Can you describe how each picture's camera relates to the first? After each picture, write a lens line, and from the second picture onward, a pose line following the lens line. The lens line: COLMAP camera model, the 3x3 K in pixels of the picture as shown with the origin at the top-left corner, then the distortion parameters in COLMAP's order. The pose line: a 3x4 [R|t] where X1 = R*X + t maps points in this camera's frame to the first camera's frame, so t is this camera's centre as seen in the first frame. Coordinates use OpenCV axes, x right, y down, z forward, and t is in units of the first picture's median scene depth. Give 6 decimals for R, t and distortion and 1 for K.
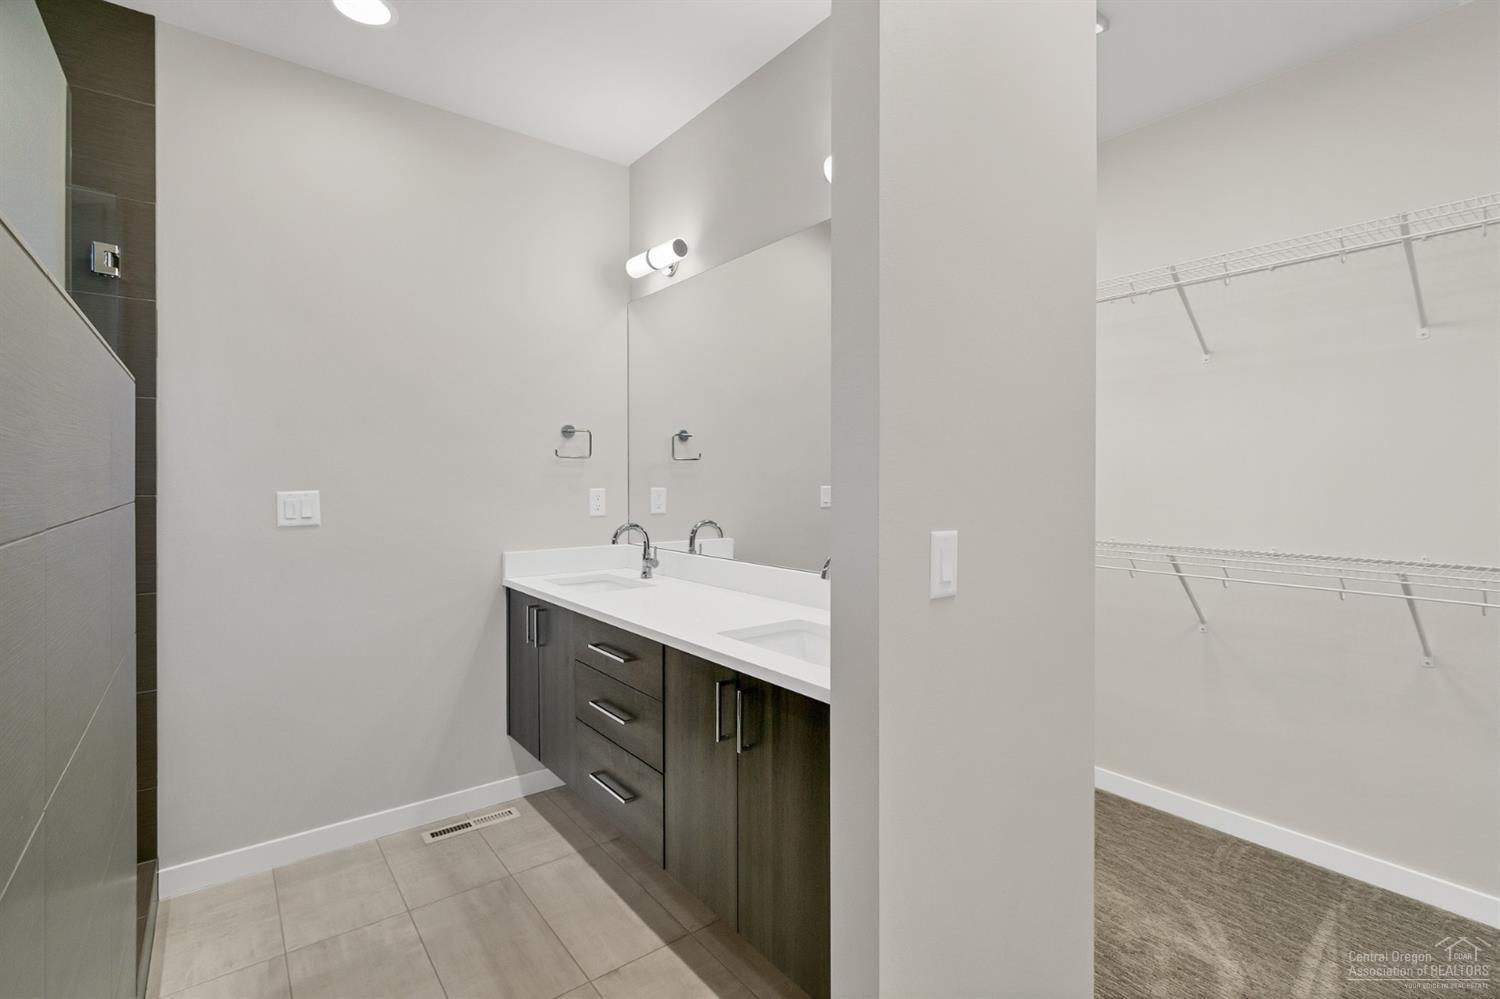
lens RADIAL K [[690.6, 0, 749.6], [0, 690.6, 484.3], [0, 0, 1]] dist [-0.001062, 0.000361]
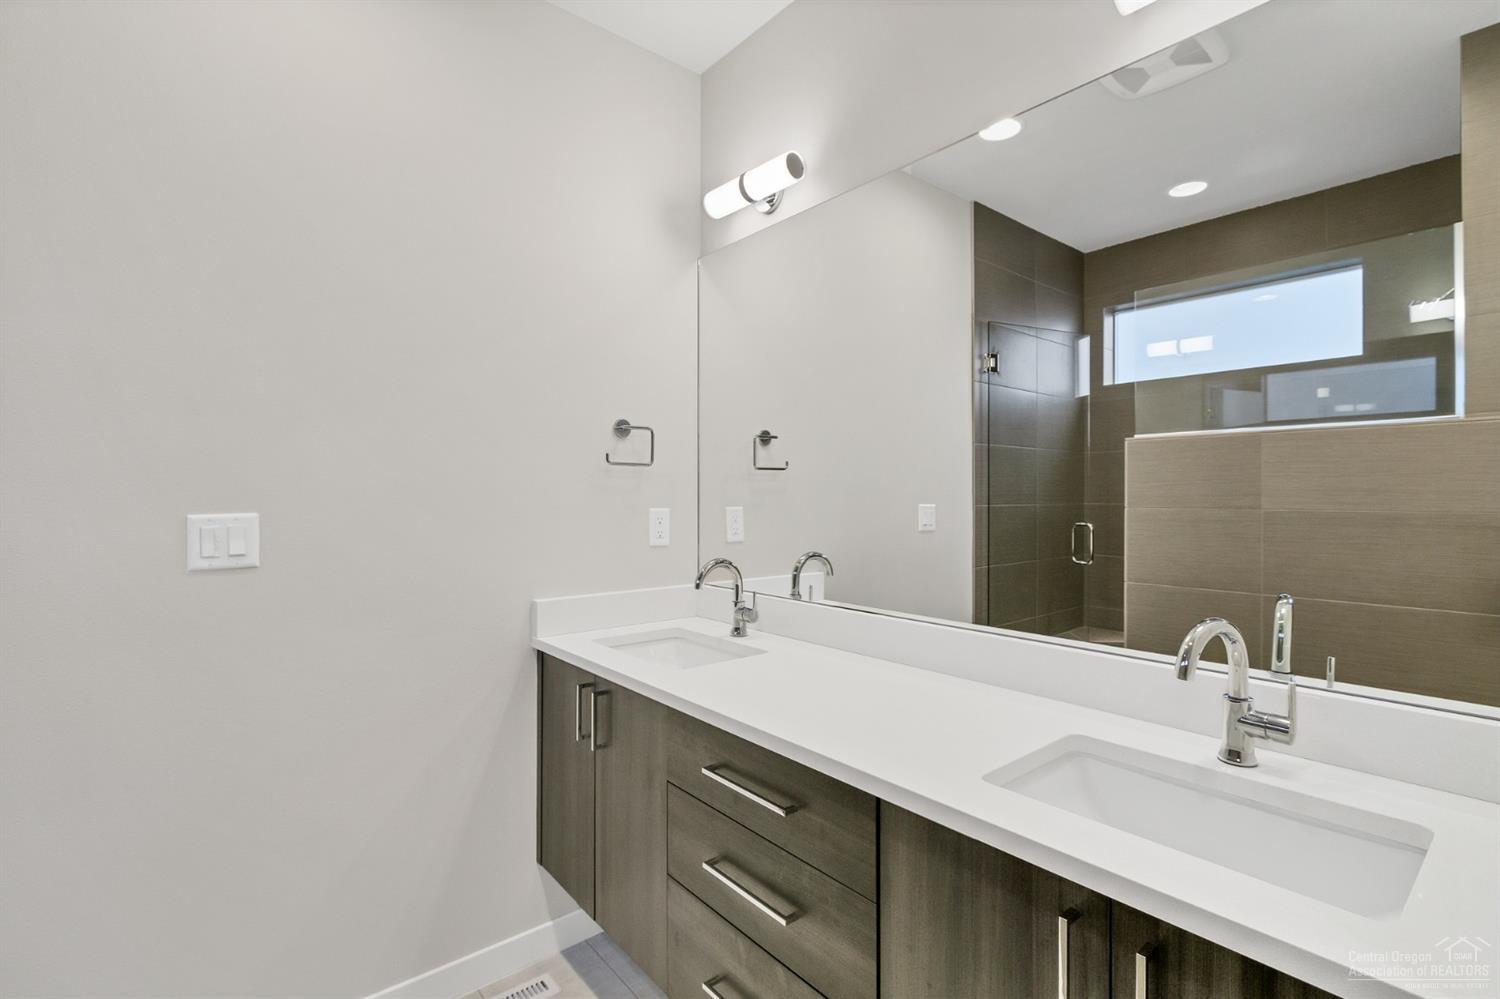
lens RADIAL K [[687.2, 0, 750.8], [0, 687.2, 487.3], [0, 0, 1]] dist [-0.010163, 0.000136]
pose [[0.999419, 0.002846, 0.033965, -0.161887], [-0.002230, 0.999833, -0.018165, -0.003003], [-0.034011, 0.018079, 0.999258, 0.300256]]
